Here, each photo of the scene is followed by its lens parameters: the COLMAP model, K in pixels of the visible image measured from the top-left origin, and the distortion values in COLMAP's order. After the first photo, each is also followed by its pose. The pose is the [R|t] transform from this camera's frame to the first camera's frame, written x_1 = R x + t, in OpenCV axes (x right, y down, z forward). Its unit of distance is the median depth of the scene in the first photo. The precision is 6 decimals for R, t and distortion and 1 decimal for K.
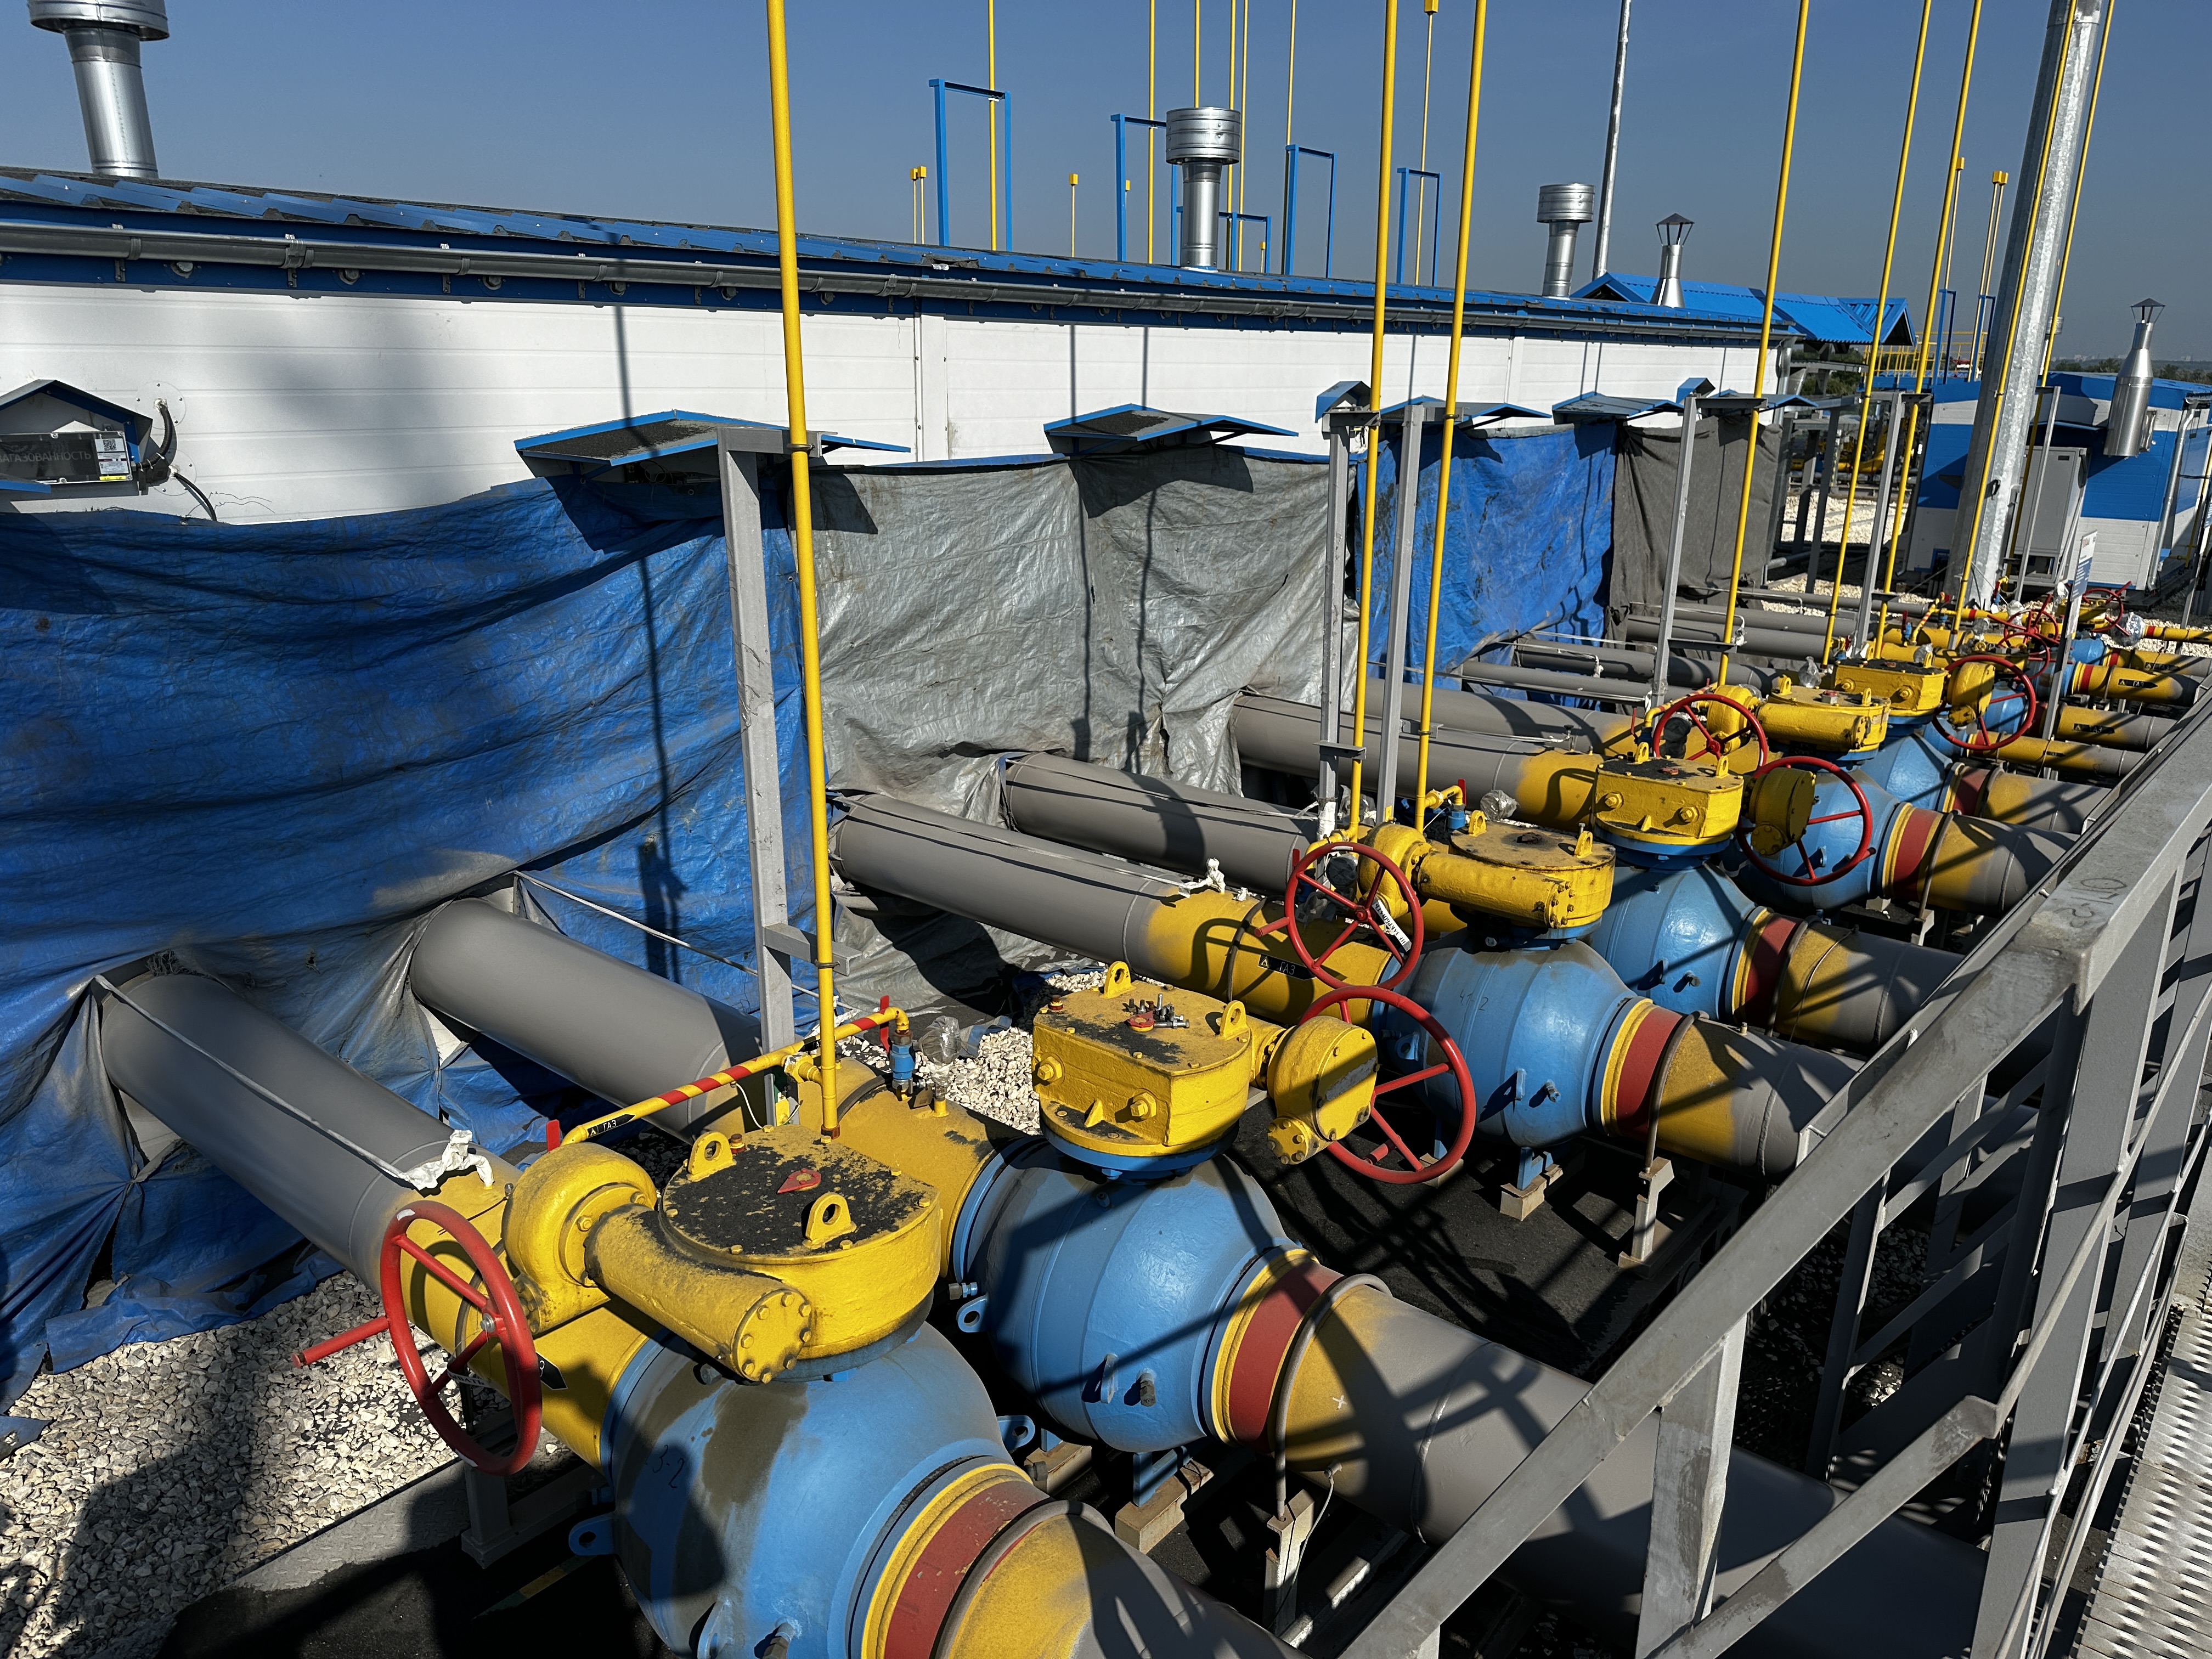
lens RADIAL K [[1550.7, 0, 1099.2], [0, 1550.7, 841.1], [0, 0, 1]] dist [0.003578, -0.002267]
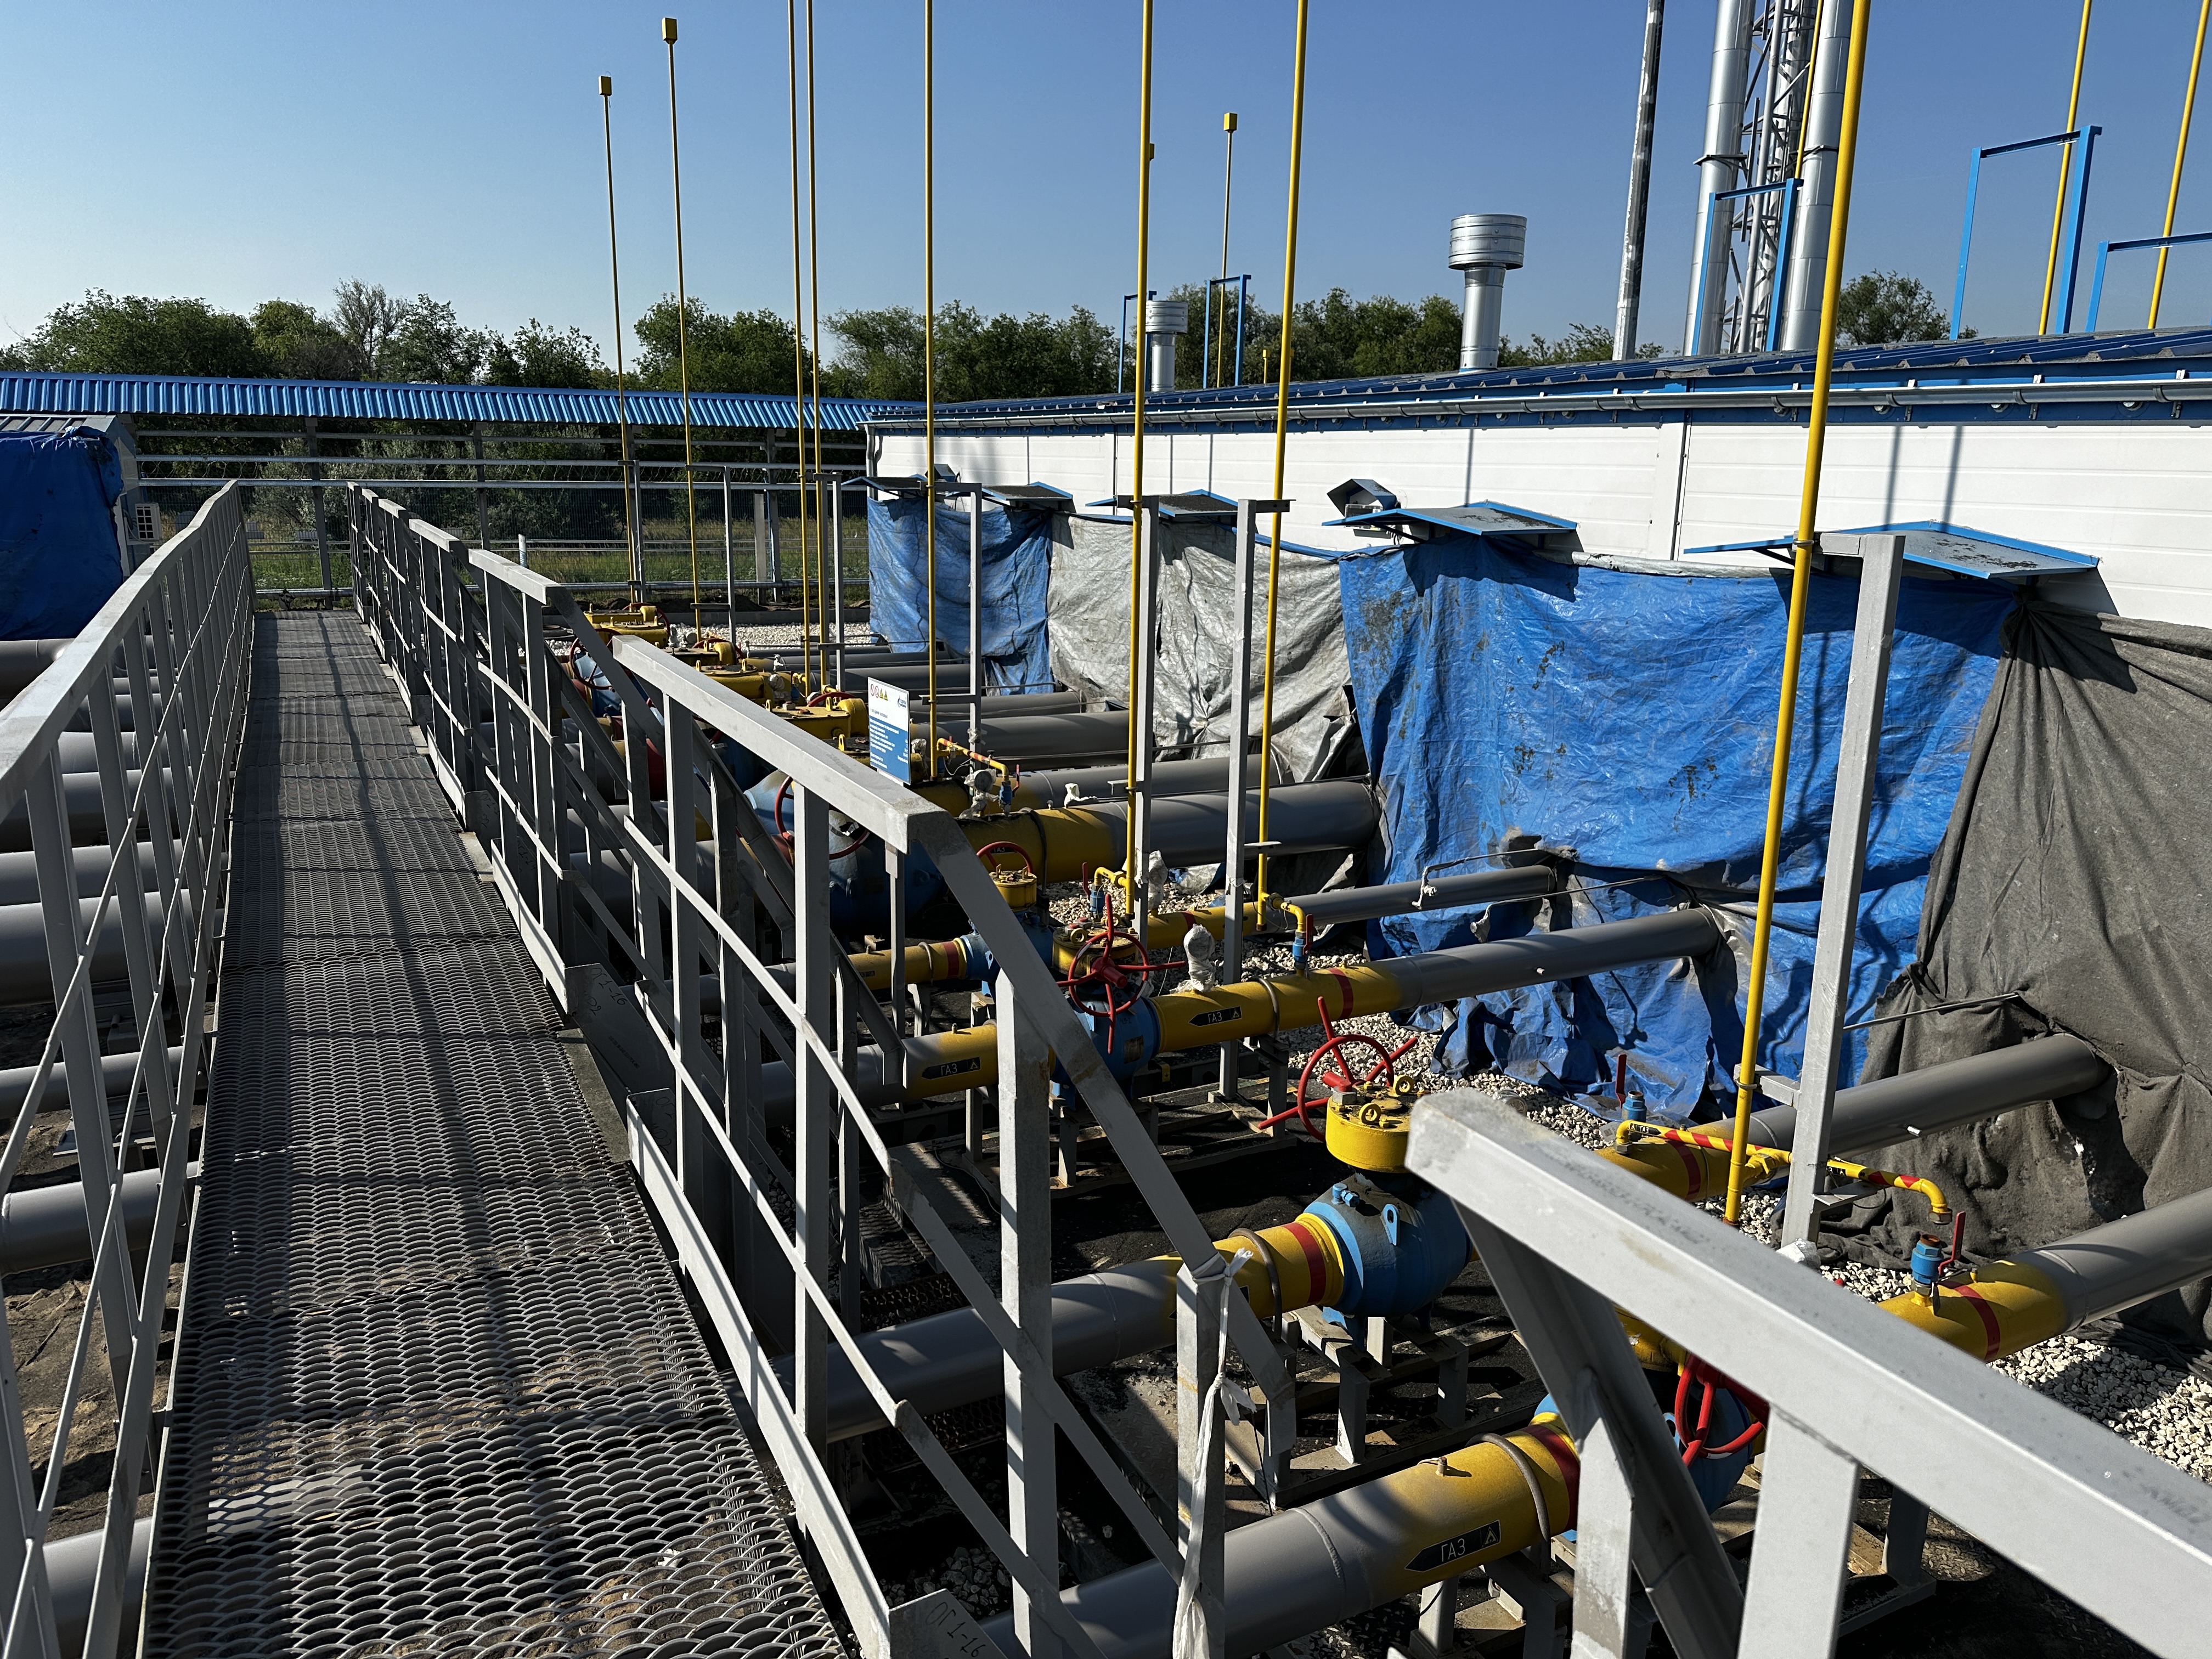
lens RADIAL K [[1550.7, 0, 1099.2], [0, 1550.7, 841.1], [0, 0, 1]] dist [0.003578, -0.002267]
pose [[-0.374253, 0.206068, -0.904141, 1.088891], [-0.295261, 0.897775, 0.326835, -0.340656], [0.879065, 0.389276, -0.275151, 1.140461]]
